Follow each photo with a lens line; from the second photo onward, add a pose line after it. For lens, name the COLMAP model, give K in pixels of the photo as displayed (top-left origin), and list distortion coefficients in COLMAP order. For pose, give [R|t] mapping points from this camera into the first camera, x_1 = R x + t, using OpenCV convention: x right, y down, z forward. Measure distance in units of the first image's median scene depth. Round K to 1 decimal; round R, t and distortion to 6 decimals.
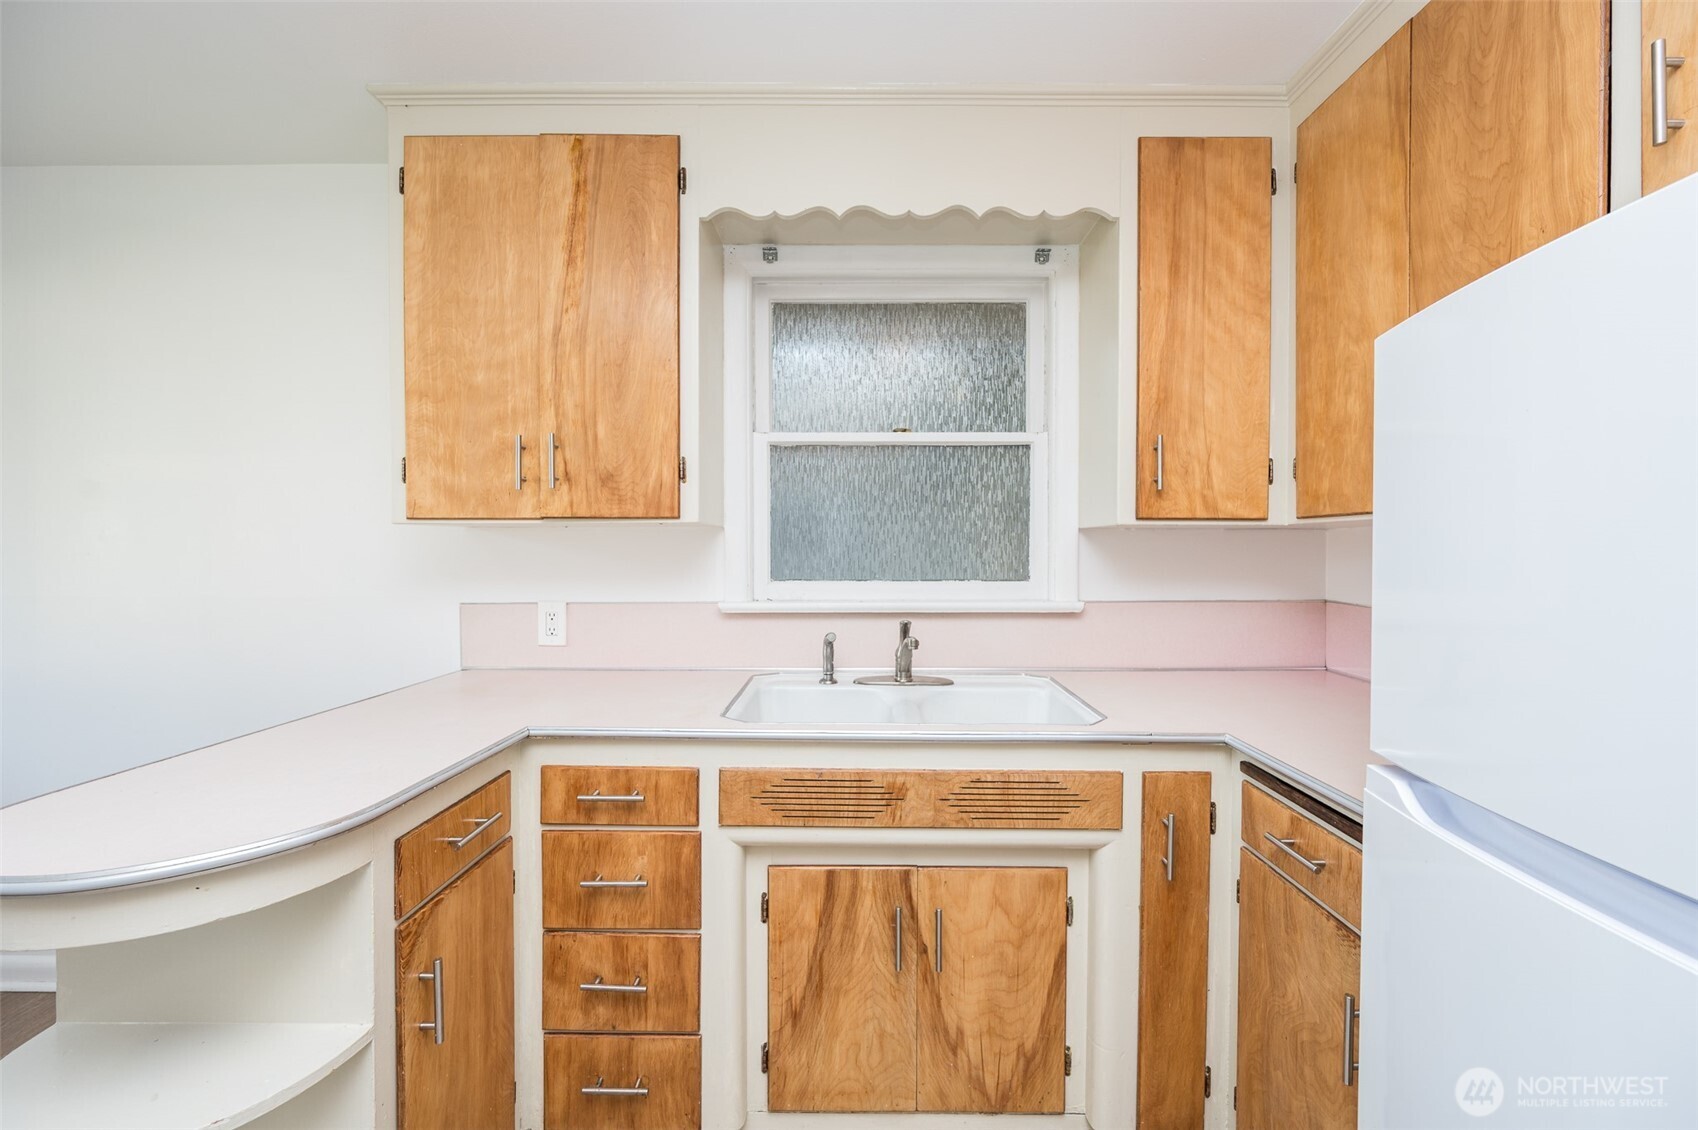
lens RADIAL K [[685.9, 0, 857.6], [0, 685.9, 553.5], [0, 0, 1]] dist [-0.003920, -0.000319]
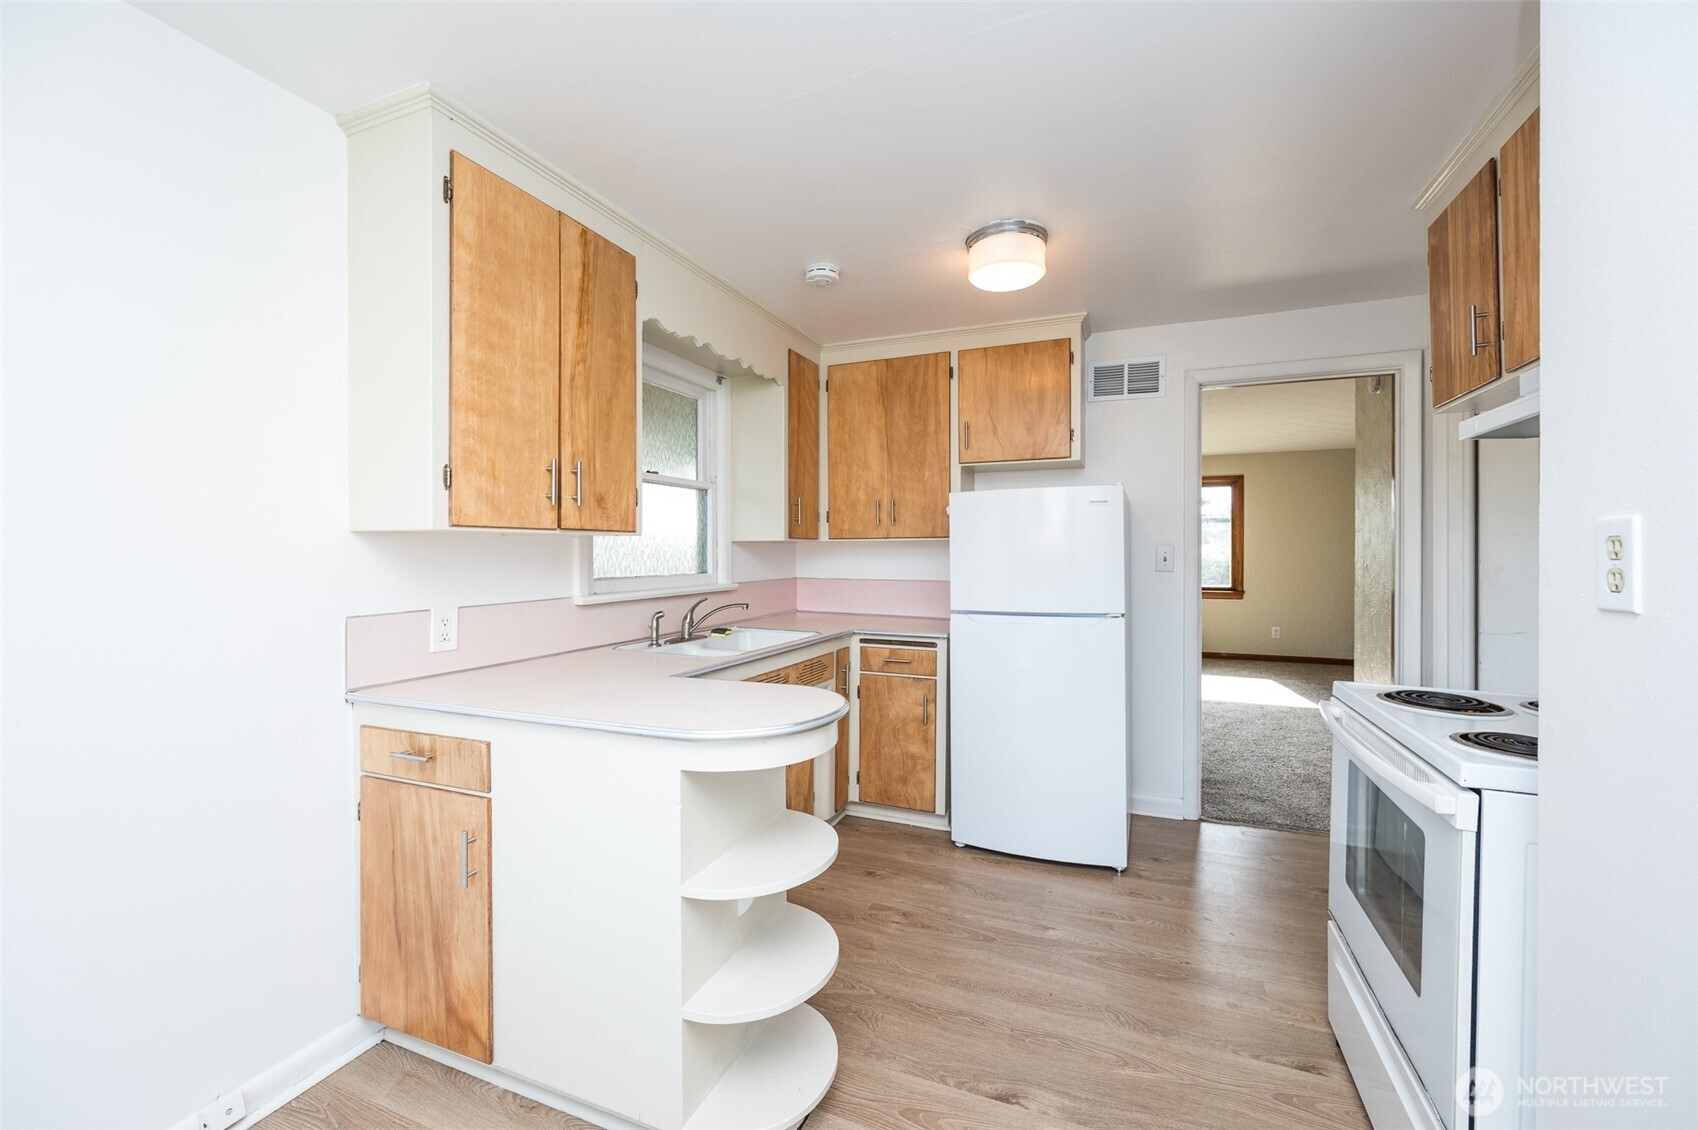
lens RADIAL K [[685.9, 0, 857.6], [0, 685.9, 553.5], [0, 0, 1]] dist [-0.003920, -0.000319]
pose [[0.371509, -0.004498, 0.928418, -1.388652], [0.010624, 0.999943, 0.000594, -0.004288], [-0.928368, 0.009643, 0.371536, 0.069589]]
